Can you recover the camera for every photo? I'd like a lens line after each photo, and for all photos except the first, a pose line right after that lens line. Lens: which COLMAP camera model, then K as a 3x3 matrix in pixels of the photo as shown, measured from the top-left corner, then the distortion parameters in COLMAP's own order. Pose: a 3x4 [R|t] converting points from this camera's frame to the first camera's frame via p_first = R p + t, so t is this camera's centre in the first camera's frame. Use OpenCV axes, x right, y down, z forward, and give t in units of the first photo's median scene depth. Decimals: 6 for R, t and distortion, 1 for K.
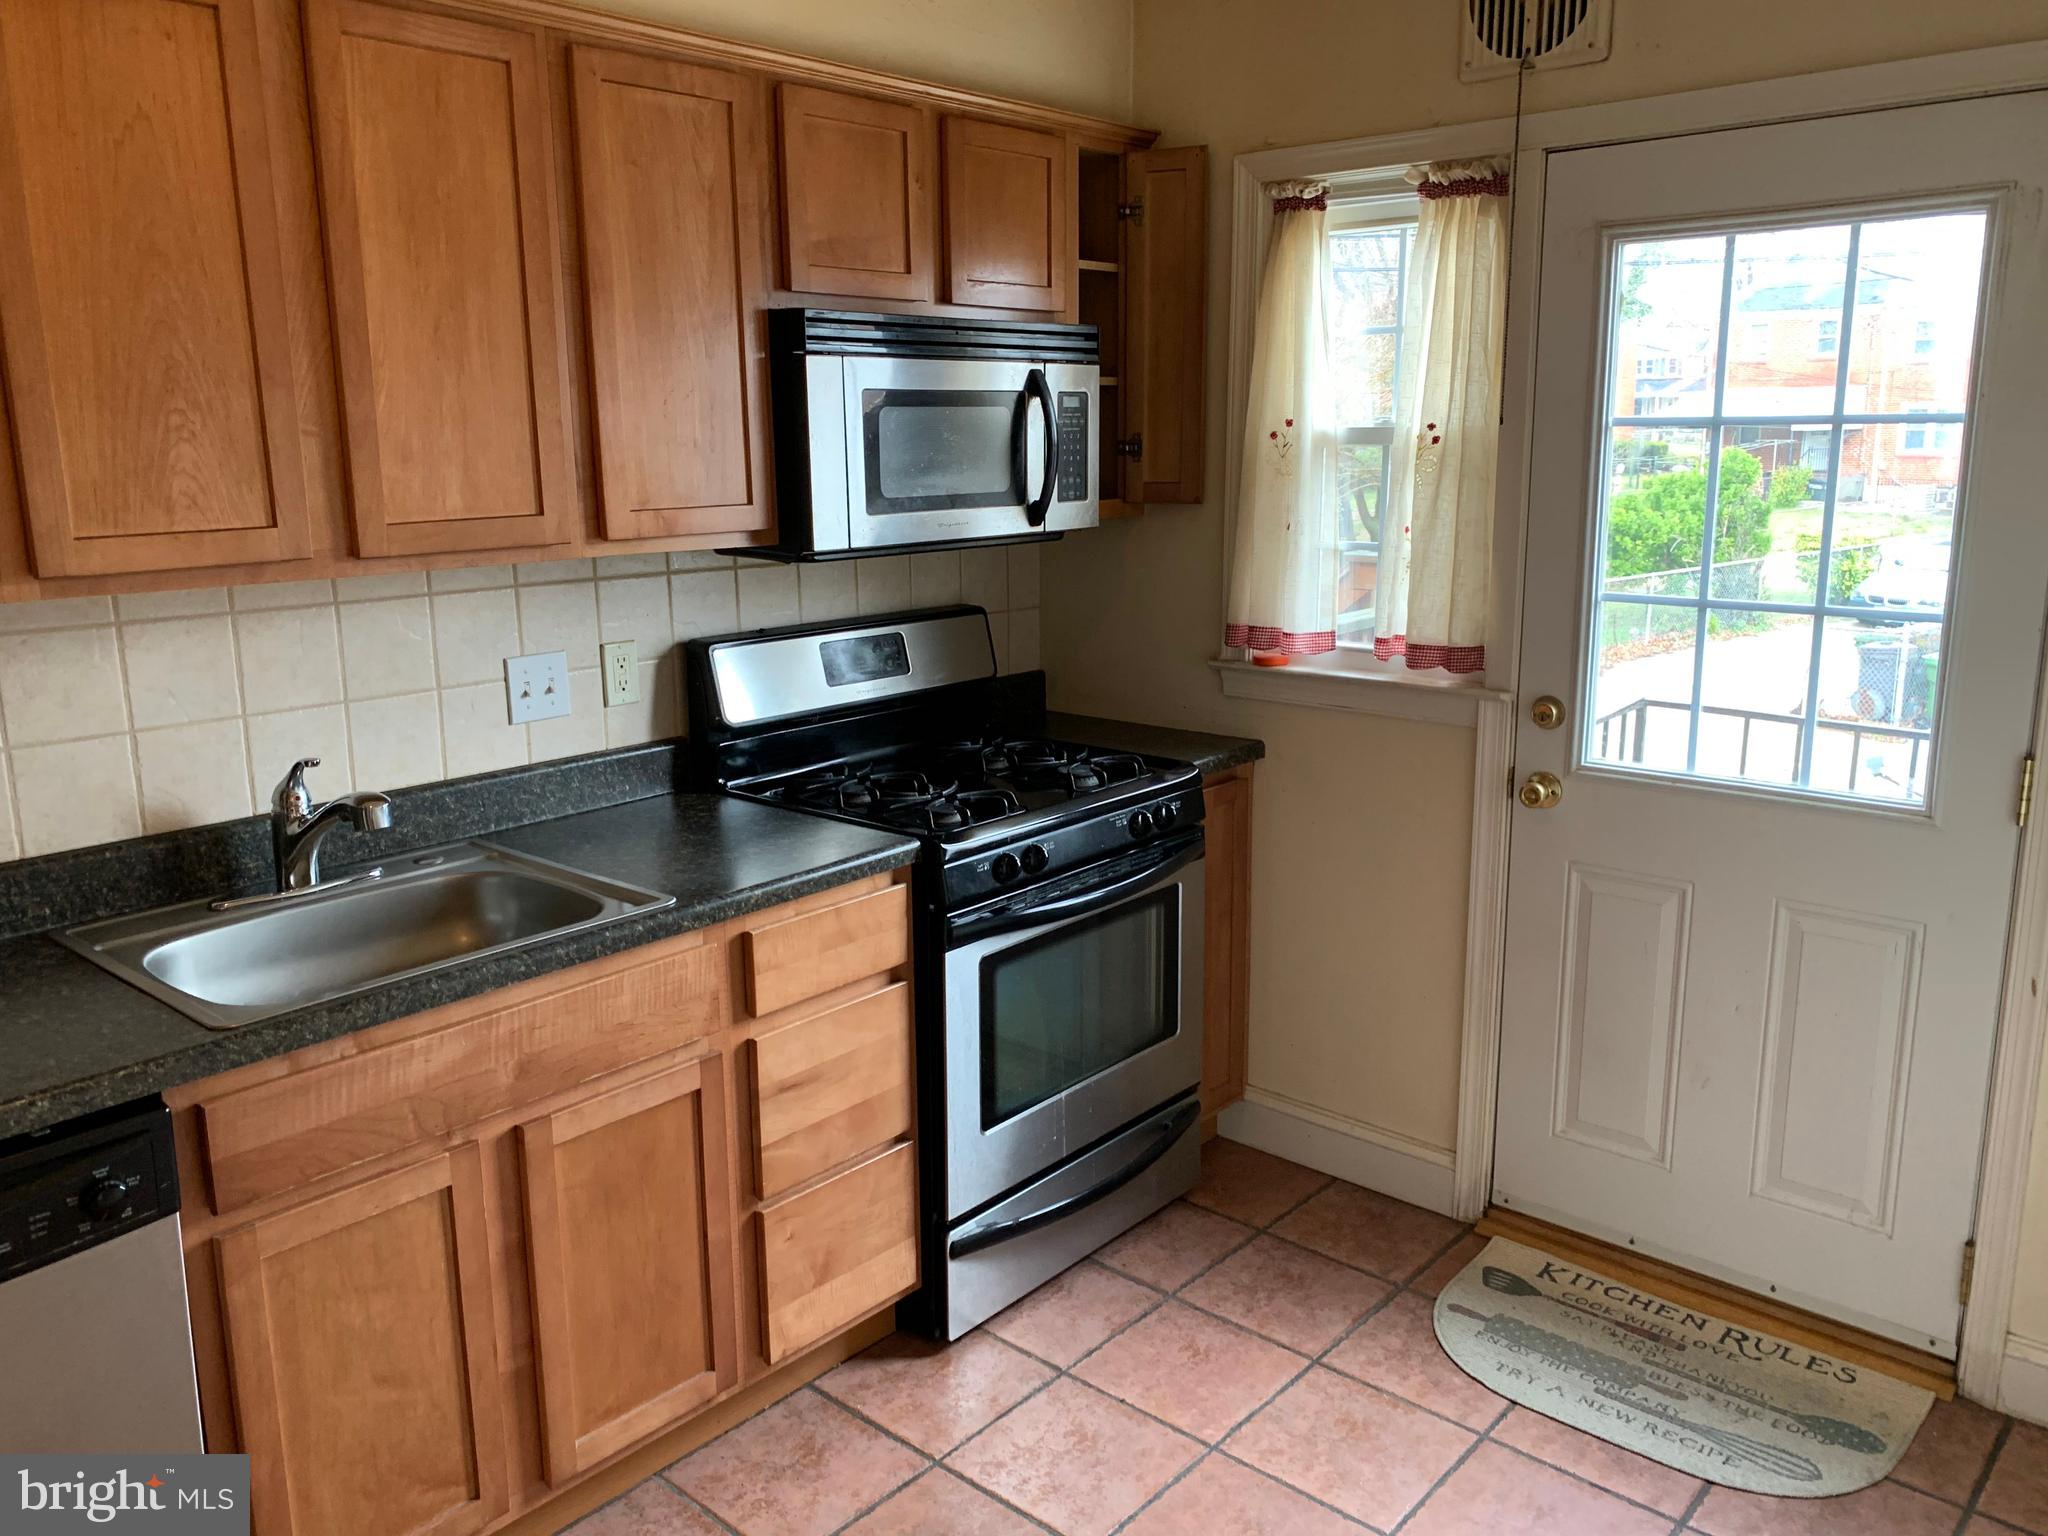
lens RADIAL K [[1572.8, 0, 1015.5], [0, 1572.8, 766.0], [0, 0, 1]] dist [0.032766, -0.034600]
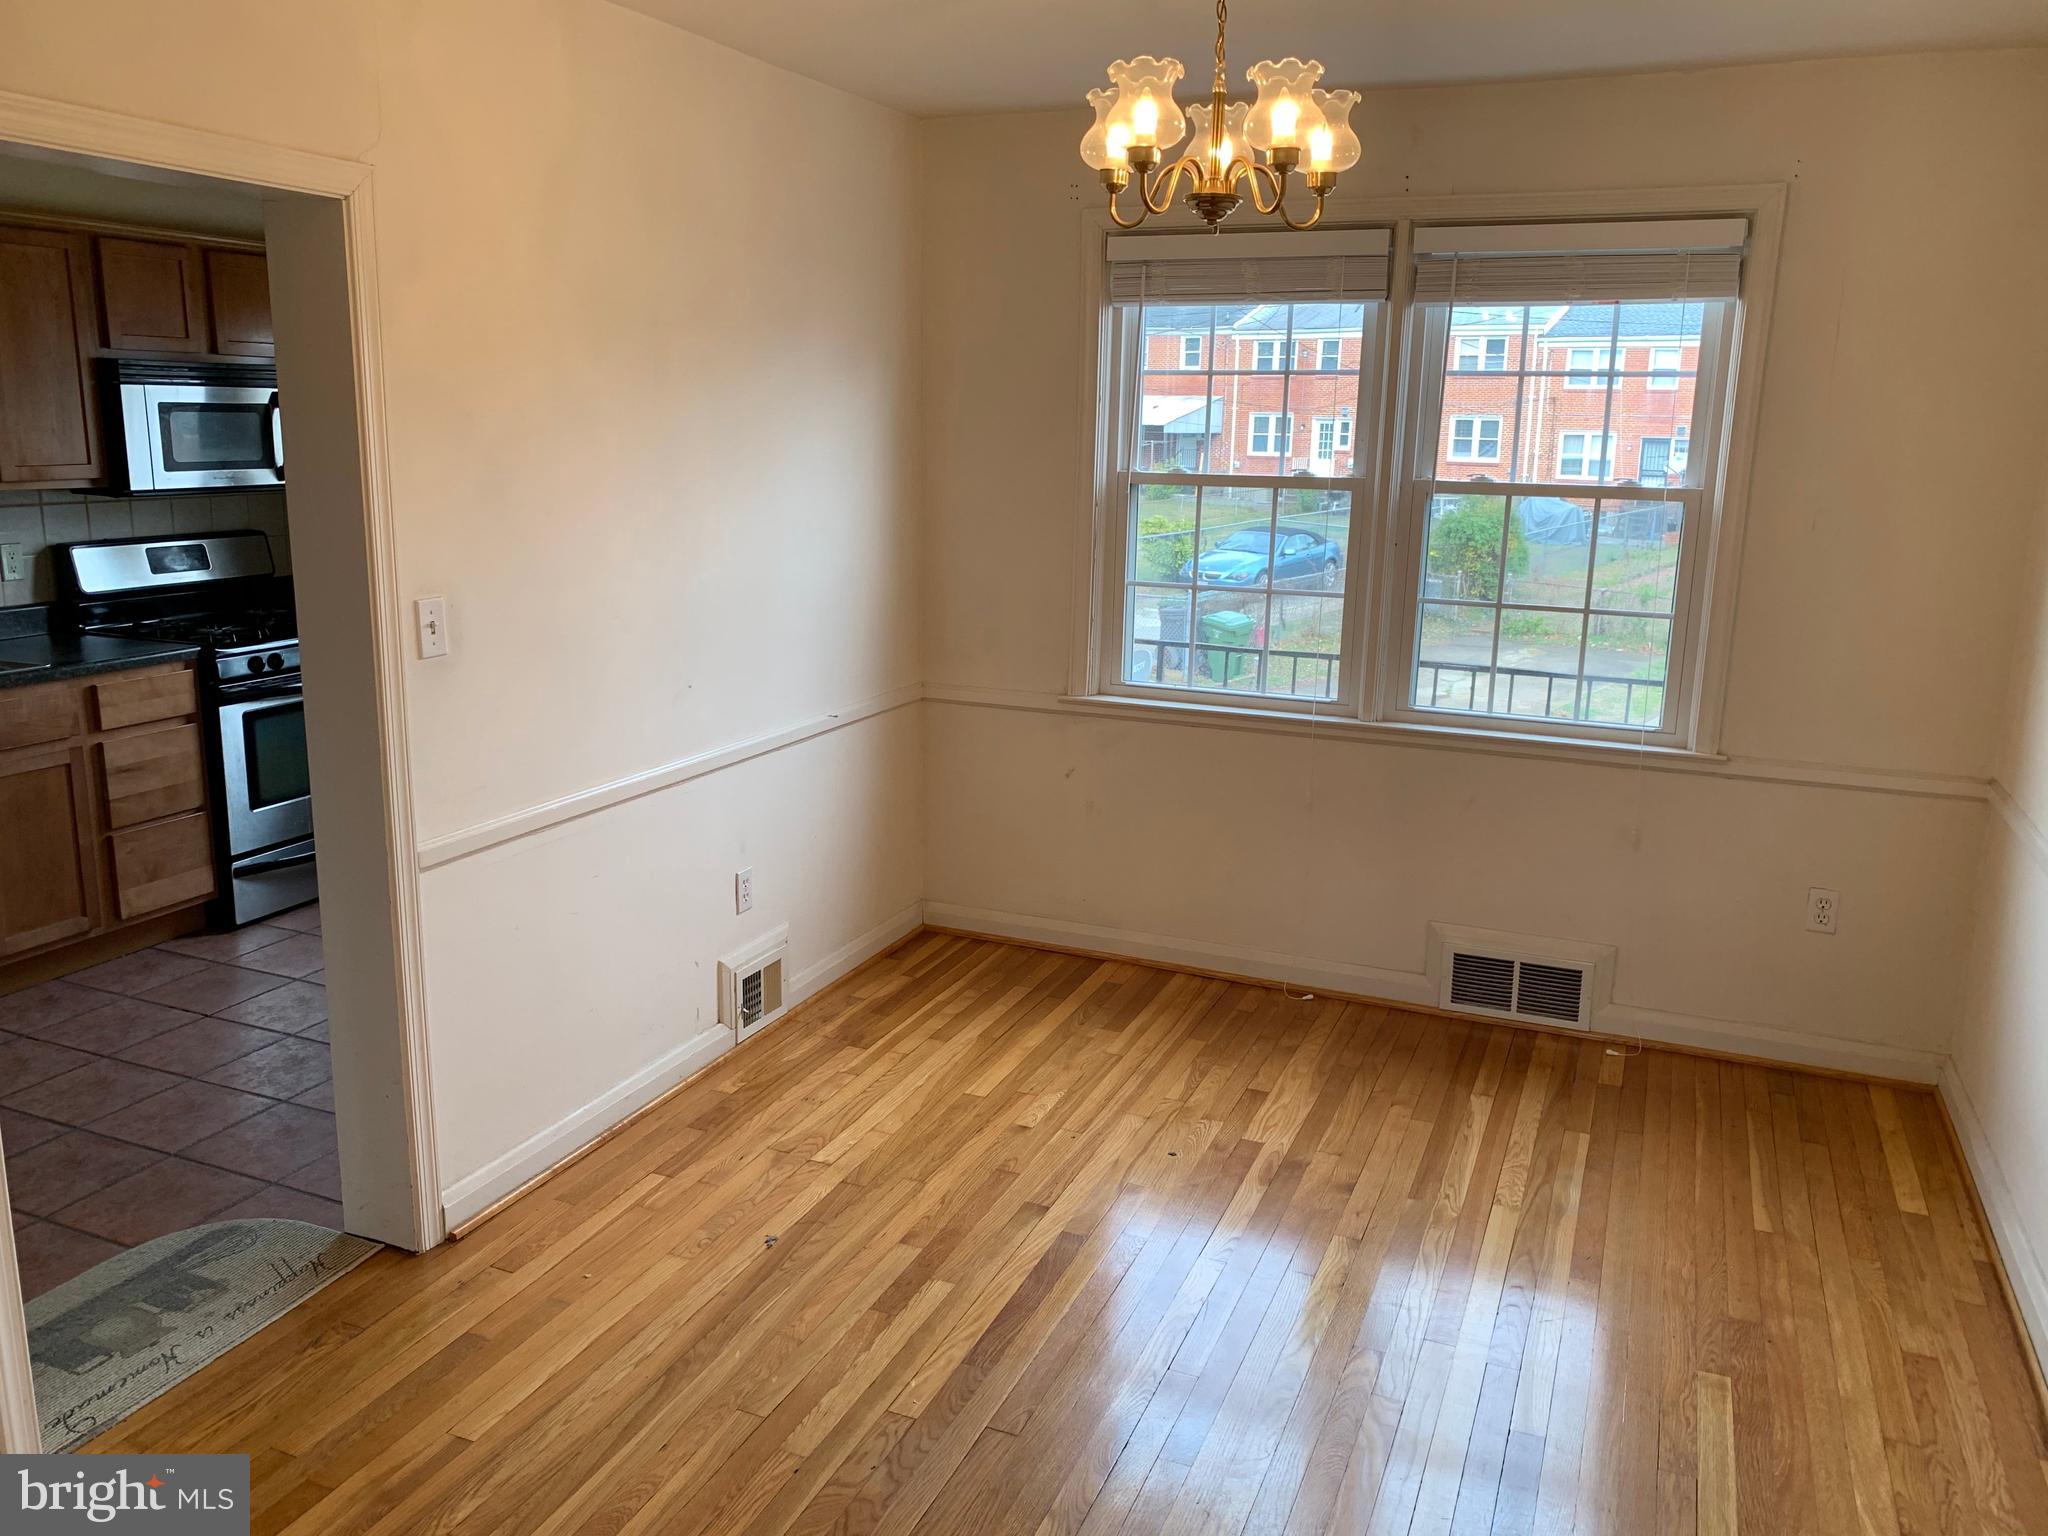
lens RADIAL K [[1572.8, 0, 1026.7], [0, 1572.8, 779.1], [0, 0, 1]] dist [0.032766, -0.034600]
pose [[0.945830, -0.036221, 0.322637, 0.253869], [0.029698, 0.999243, 0.025120, 0.185303], [-0.323302, -0.014177, 0.946189, -1.097874]]
